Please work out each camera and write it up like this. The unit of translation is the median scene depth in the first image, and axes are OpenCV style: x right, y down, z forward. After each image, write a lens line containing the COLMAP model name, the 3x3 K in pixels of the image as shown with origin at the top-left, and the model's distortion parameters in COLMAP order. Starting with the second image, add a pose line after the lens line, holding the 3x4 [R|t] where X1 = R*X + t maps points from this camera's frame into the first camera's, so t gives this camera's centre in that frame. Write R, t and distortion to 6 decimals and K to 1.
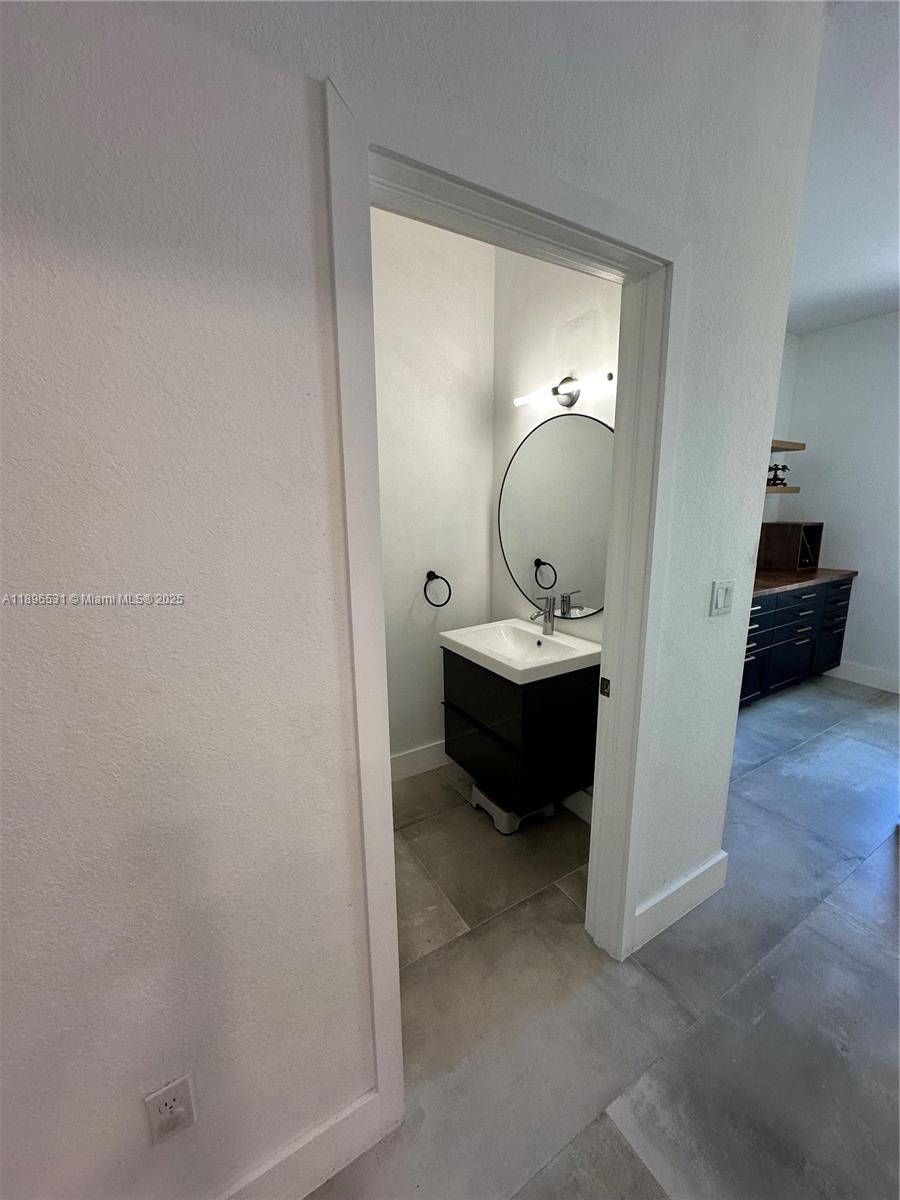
lens RADIAL K [[480.0, 0, 453.1], [0, 480.0, 600.4], [0, 0, 1]] dist [-0.002544, -0.000136]
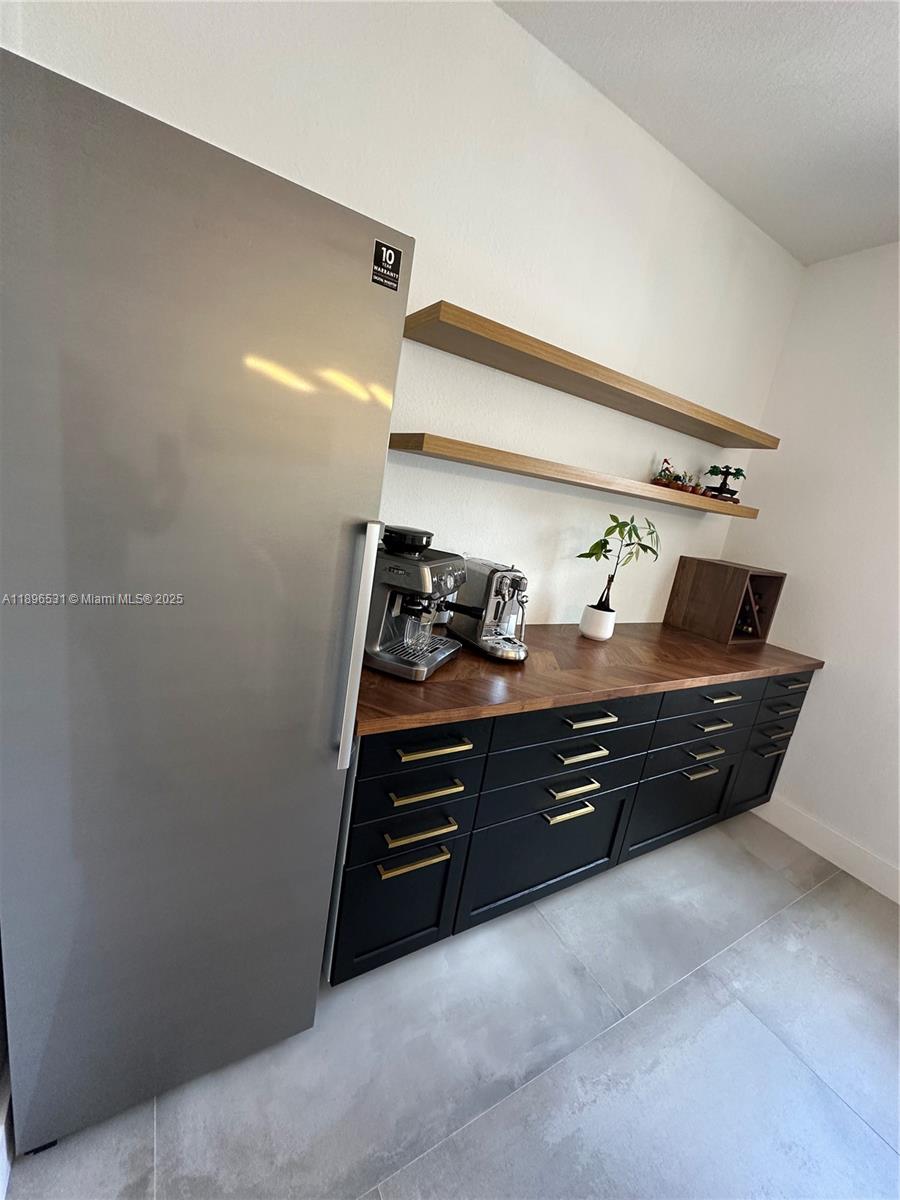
lens RADIAL K [[480.0, 0, 449.0], [0, 480.0, 596.4], [0, 0, 1]] dist [-0.002544, -0.000136]
pose [[0.985654, 0.167440, 0.021226, 0.344846], [-0.168059, 0.985263, 0.031825, -0.081979], [-0.015585, -0.034936, 0.999268, 0.397926]]
